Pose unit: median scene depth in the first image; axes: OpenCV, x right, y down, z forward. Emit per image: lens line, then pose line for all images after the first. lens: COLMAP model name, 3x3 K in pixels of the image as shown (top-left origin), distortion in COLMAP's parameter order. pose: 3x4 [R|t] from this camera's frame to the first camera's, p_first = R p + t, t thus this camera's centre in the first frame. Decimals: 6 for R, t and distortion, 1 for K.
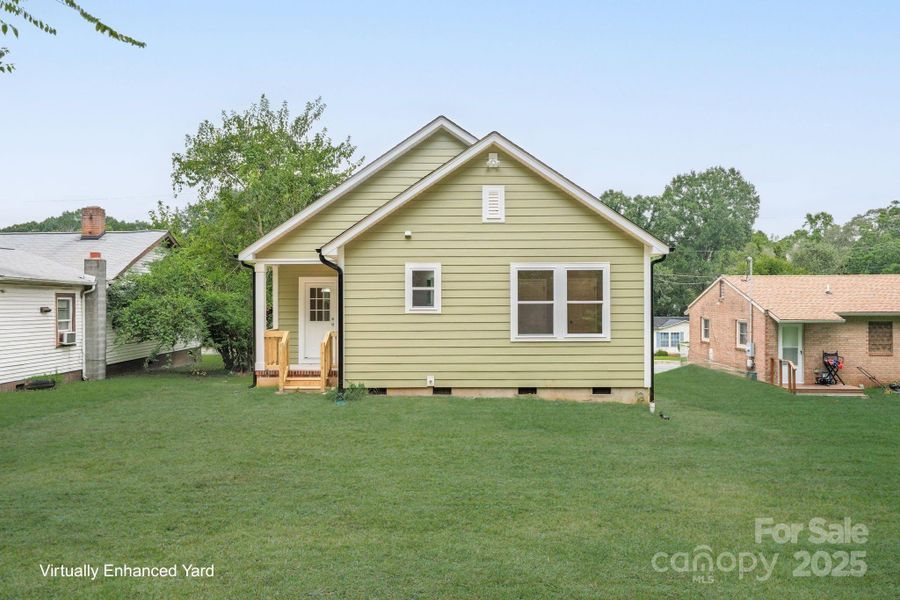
lens RADIAL K [[569.6, 0, 445.9], [0, 569.6, 318.6], [0, 0, 1]] dist [-0.001359, 0.000834]
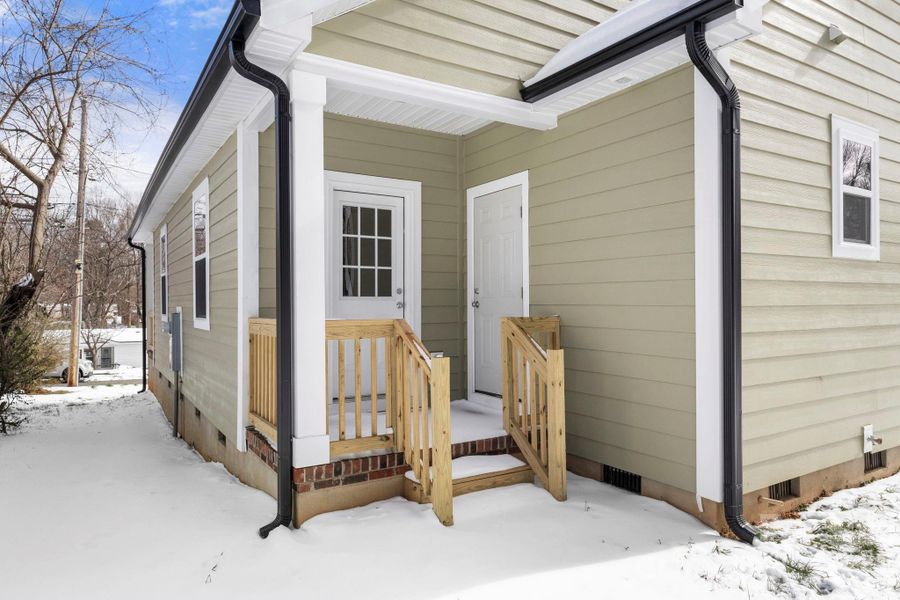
lens RADIAL K [[569.6, 0, 445.9], [0, 569.6, 318.6], [0, 0, 1]] dist [-0.001359, 0.000834]
pose [[0.858414, -0.020993, 0.512527, -0.463332], [0.020799, 0.999765, 0.006115, 0.021866], [-0.512535, 0.005410, 0.858649, 0.820783]]
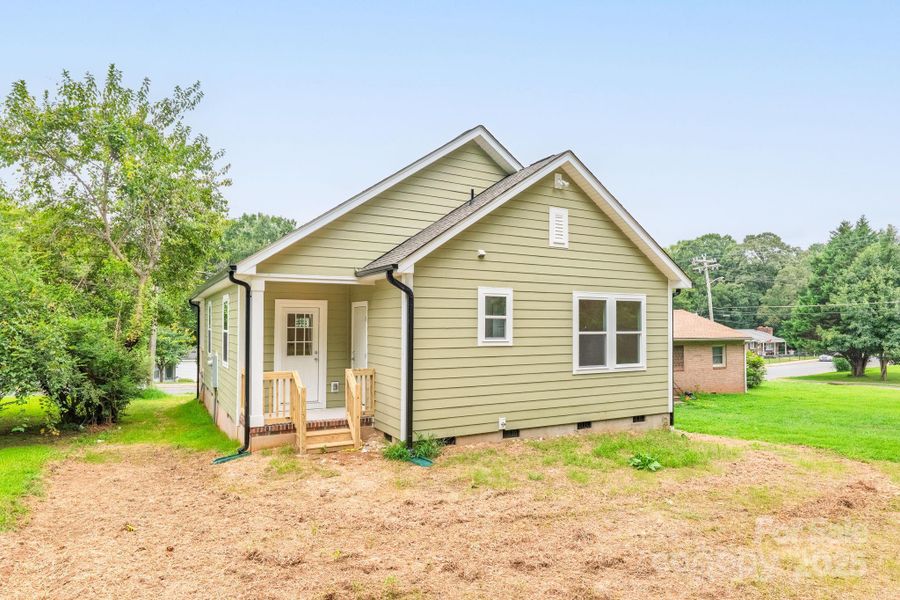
lens RADIAL K [[505.6, 0, 432.8], [0, 505.6, 327.6], [0, 0, 1]] dist [0.000230, -0.000032]
pose [[0.885818, 0.002890, 0.464024, -0.481772], [0.010743, 0.999585, -0.026732, -0.017229], [-0.463909, 0.028665, 0.885419, 0.364408]]
